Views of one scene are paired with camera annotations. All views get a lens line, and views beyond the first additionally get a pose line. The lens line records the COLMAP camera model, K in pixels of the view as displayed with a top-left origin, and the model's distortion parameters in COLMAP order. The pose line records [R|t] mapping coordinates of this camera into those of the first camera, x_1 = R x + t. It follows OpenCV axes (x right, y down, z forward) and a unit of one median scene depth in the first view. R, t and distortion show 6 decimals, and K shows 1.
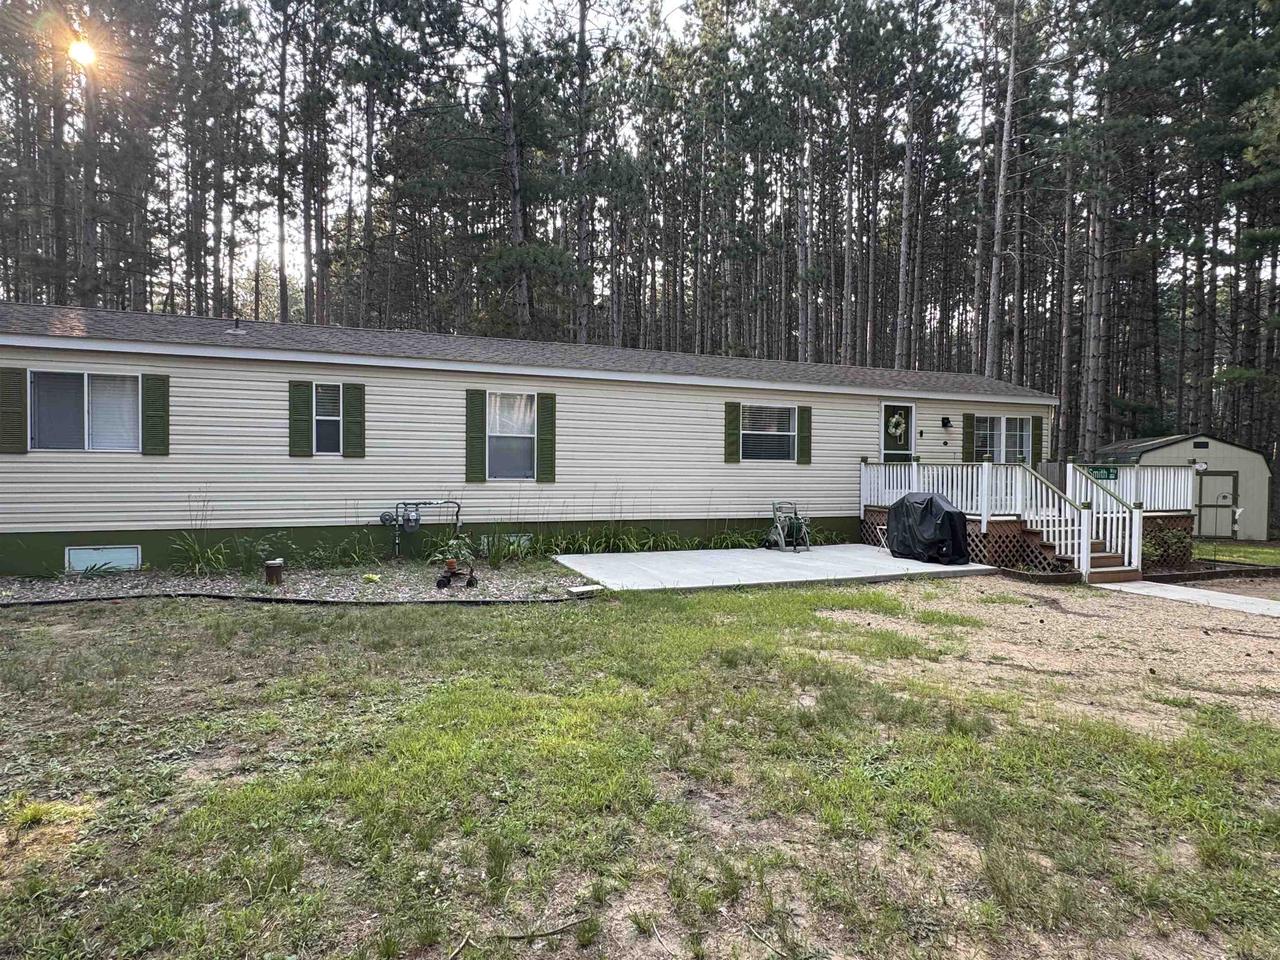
lens RADIAL K [[732.0, 0, 640.5], [0, 732.0, 481.3], [0, 0, 1]] dist [-0.006052, 0.006392]
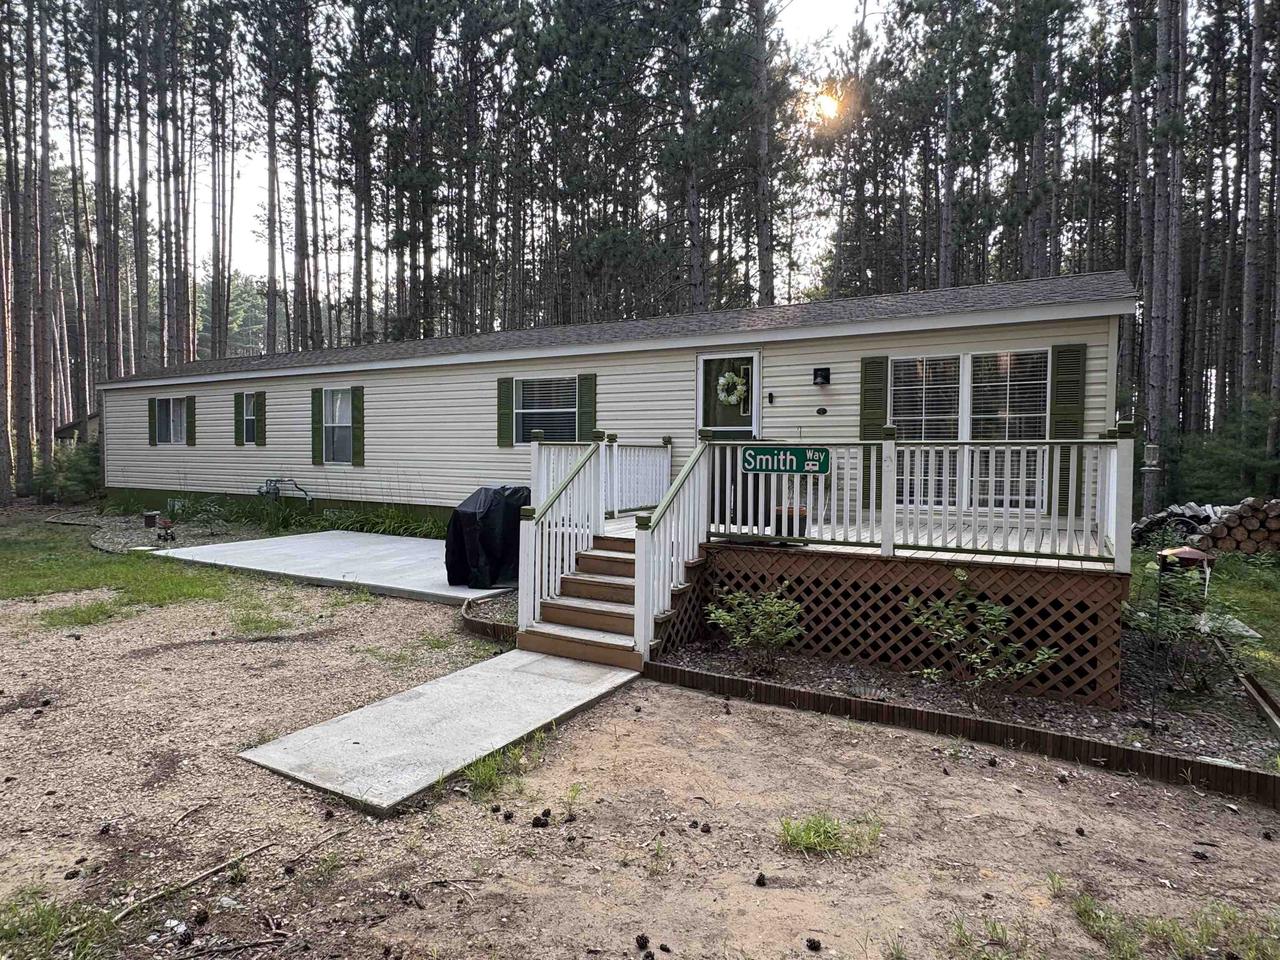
lens RADIAL K [[732.0, 0, 638.9], [0, 732.0, 482.5], [0, 0, 1]] dist [-0.006052, 0.006392]
pose [[0.614063, 0.027434, -0.788780, 0.919895], [-0.017830, 0.999623, 0.020887, -0.003811], [0.789056, 0.001238, 0.614321, 0.588267]]
